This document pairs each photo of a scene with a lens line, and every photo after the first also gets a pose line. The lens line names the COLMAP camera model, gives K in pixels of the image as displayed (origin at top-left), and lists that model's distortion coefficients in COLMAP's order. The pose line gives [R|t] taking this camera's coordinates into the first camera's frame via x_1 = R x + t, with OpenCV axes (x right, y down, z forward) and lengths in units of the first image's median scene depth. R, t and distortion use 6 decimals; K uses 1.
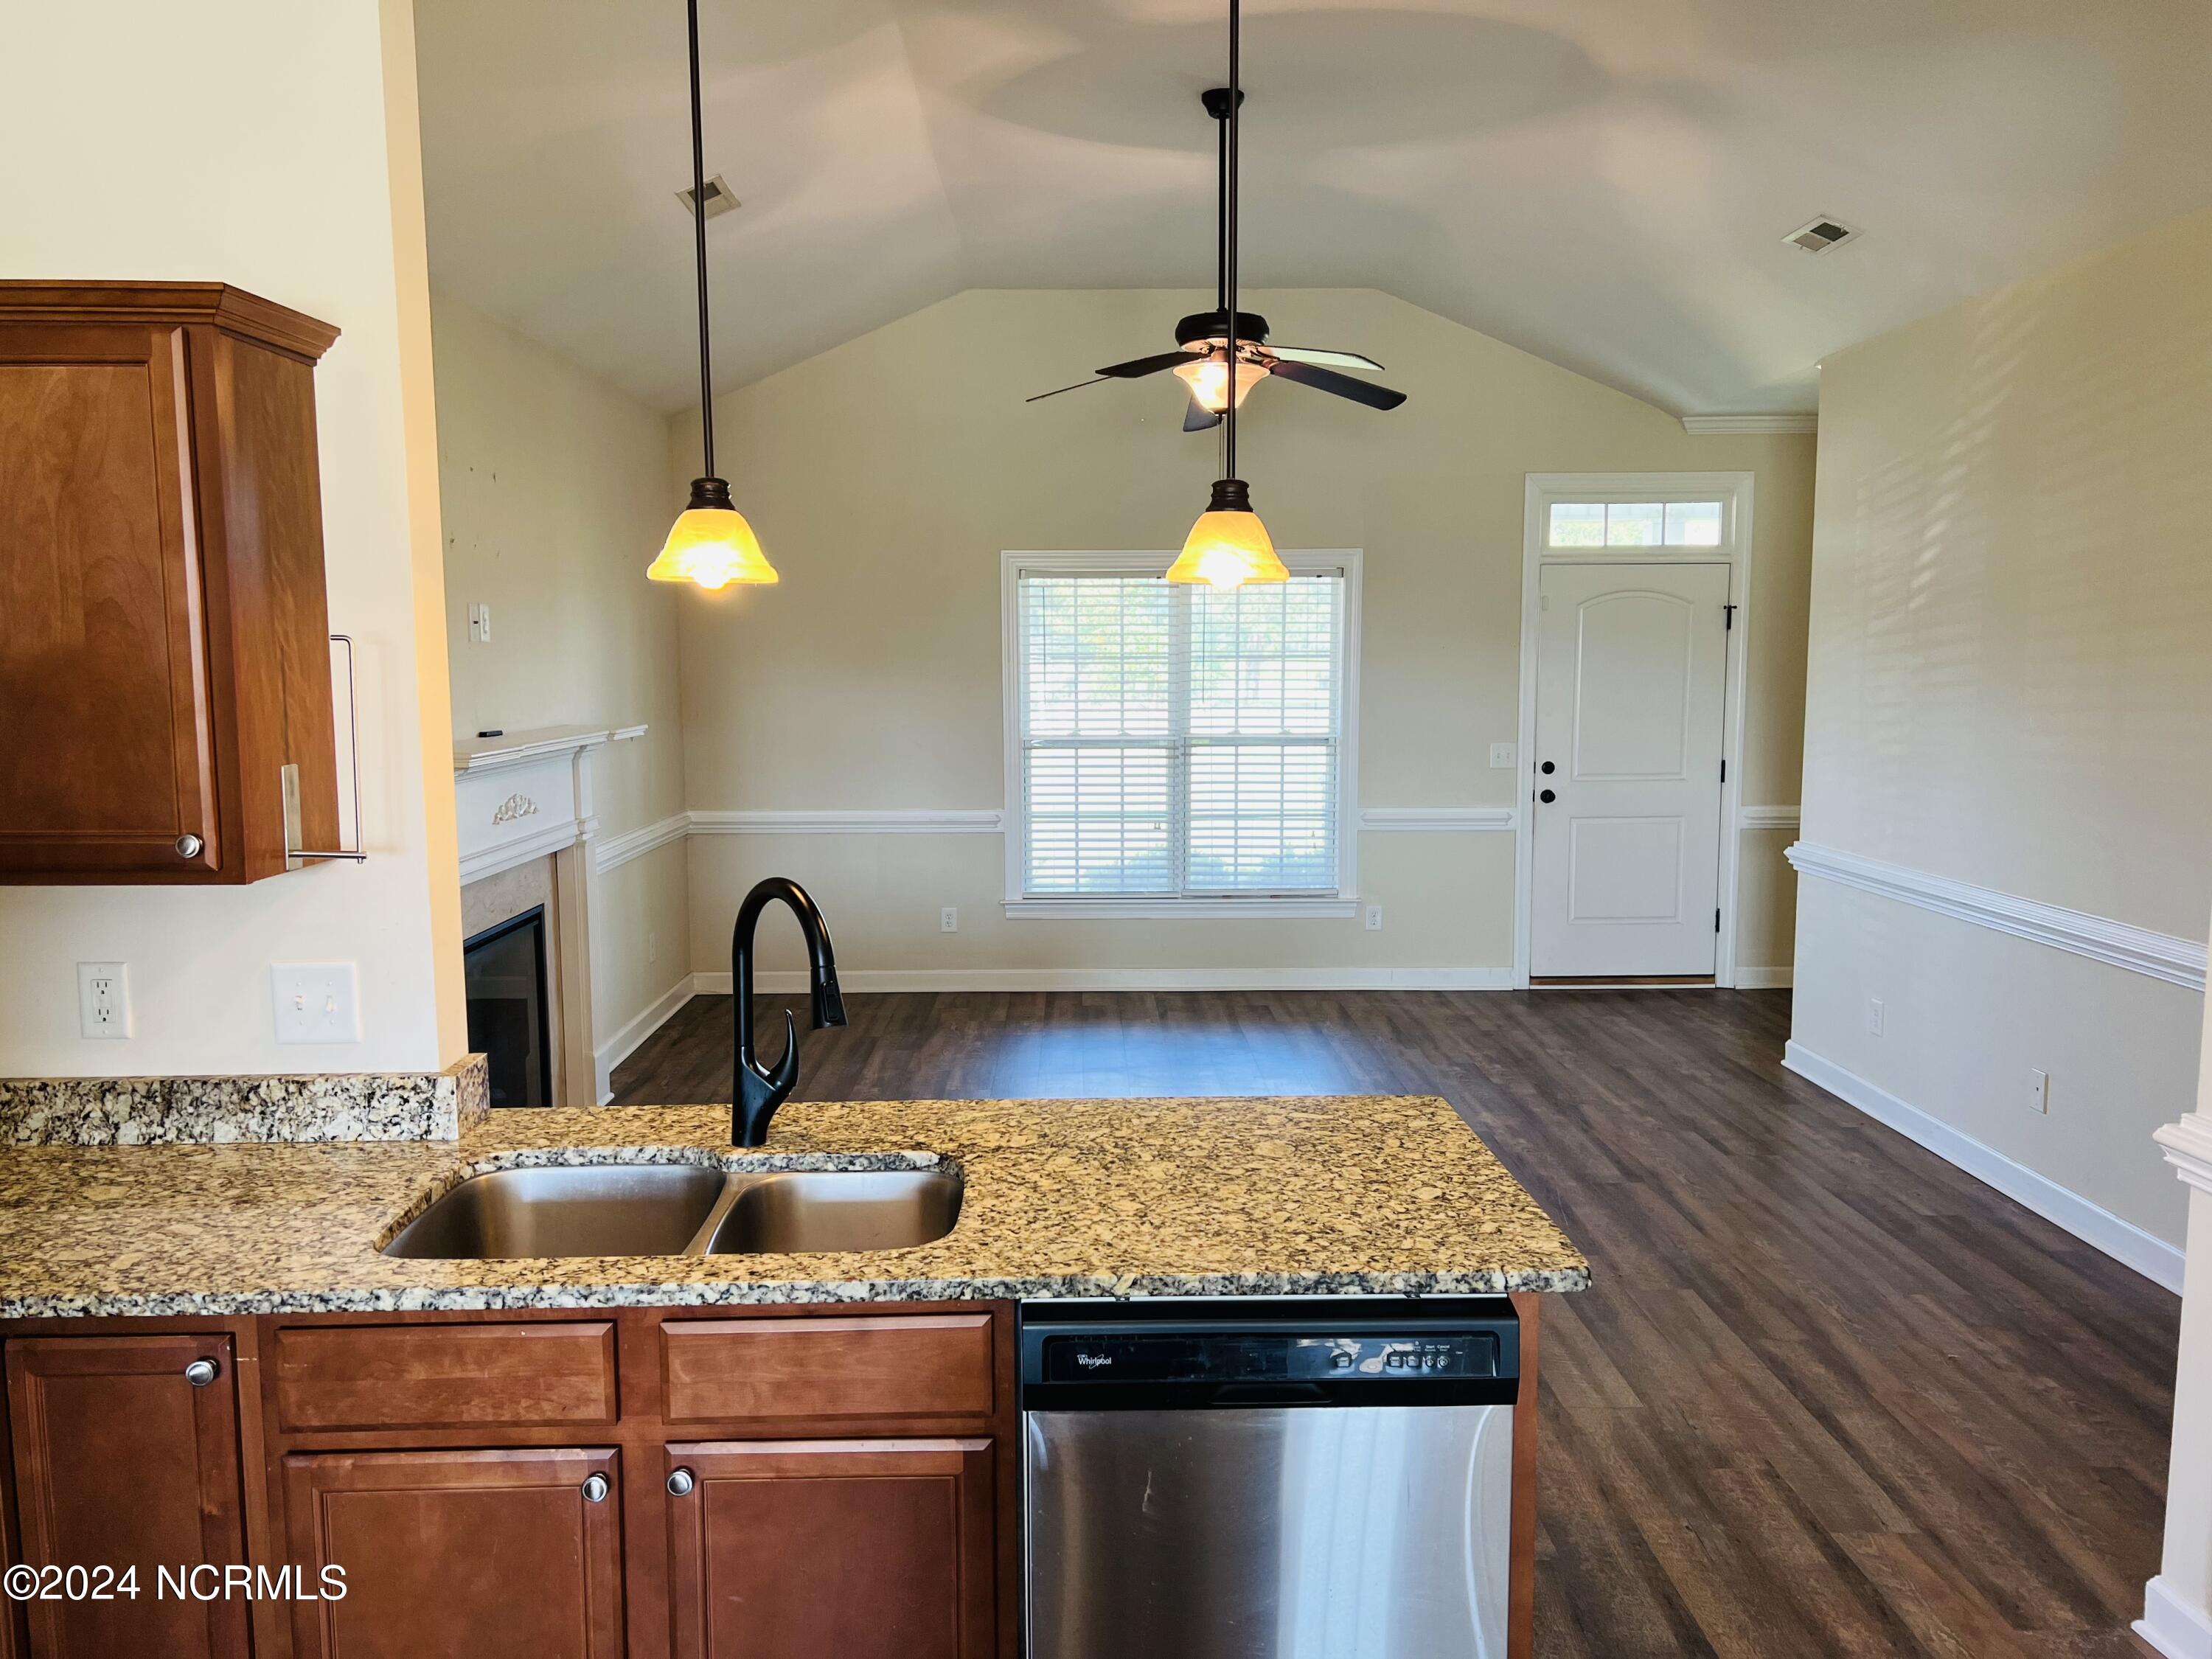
lens RADIAL K [[1671.6, 0, 1044.1], [0, 1671.6, 781.7], [0, 0, 1]] dist [0.050468, -0.044627]
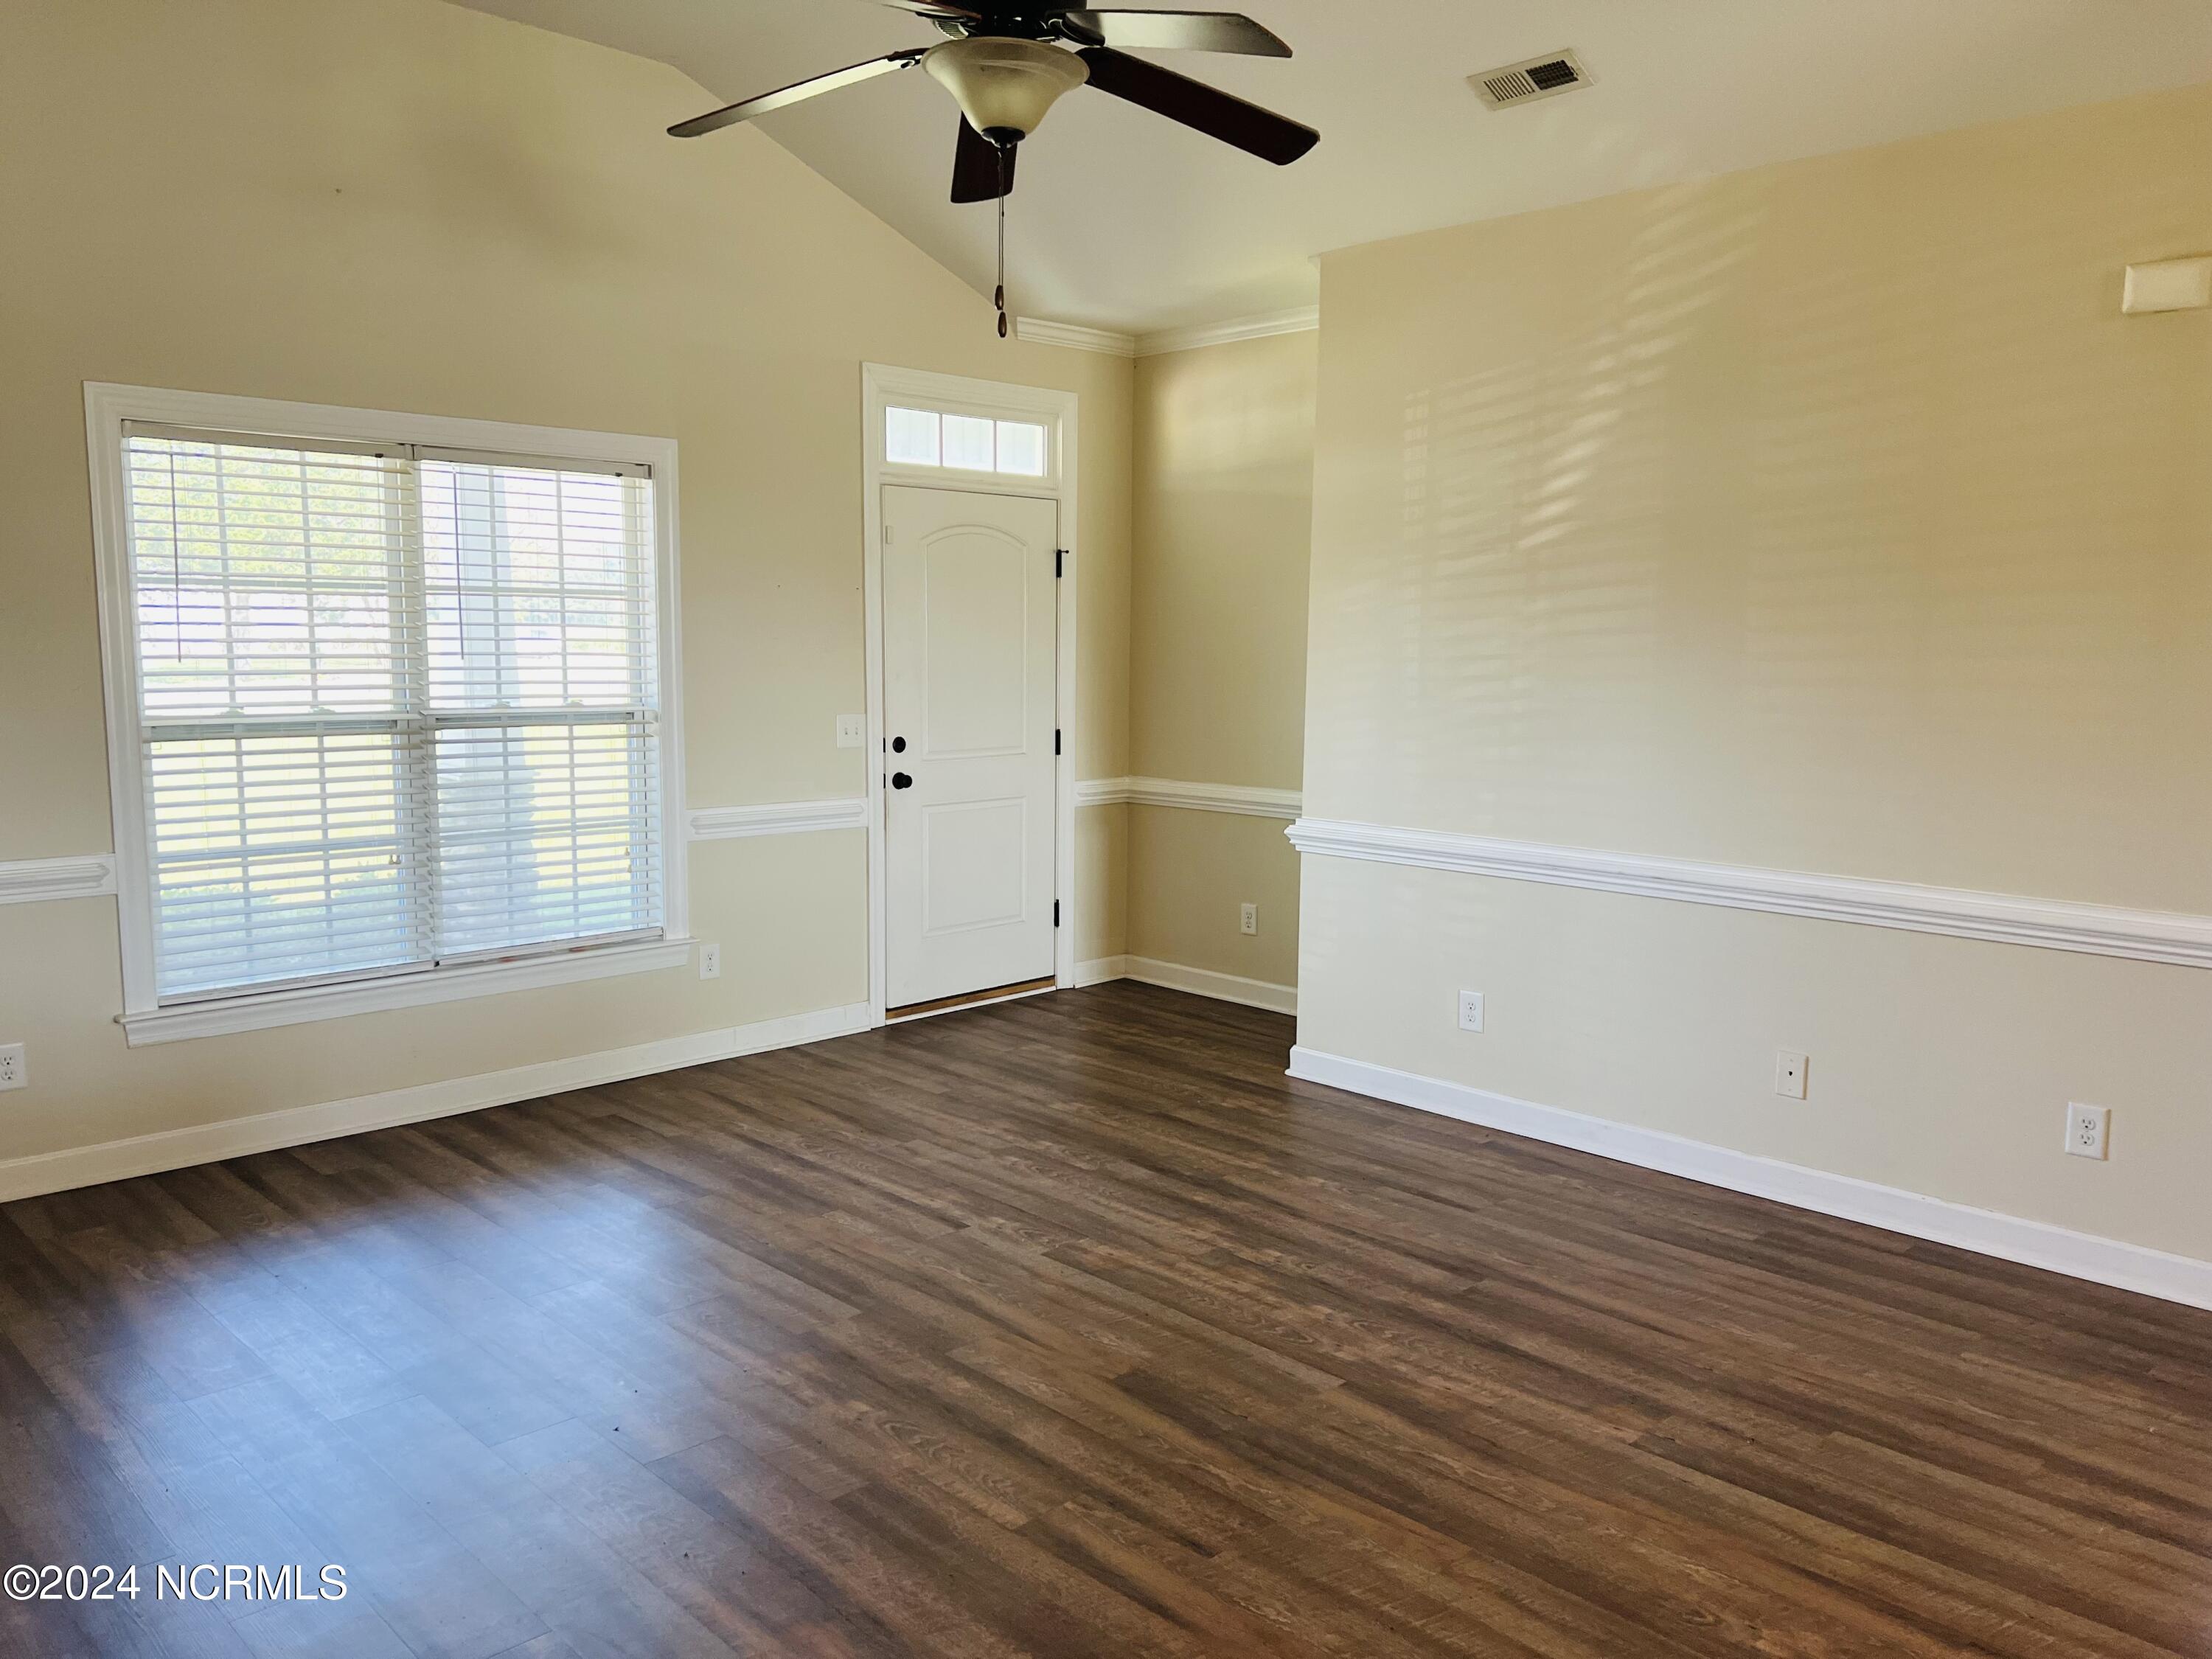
lens RADIAL K [[1671.6, 0, 1102.8], [0, 1671.6, 820.4], [0, 0, 1]] dist [0.050468, -0.044627]
pose [[0.706151, -0.066803, 0.704903, -0.188055], [0.039633, 0.997708, 0.054849, -0.011914], [-0.706951, -0.010795, 0.707180, 0.374405]]
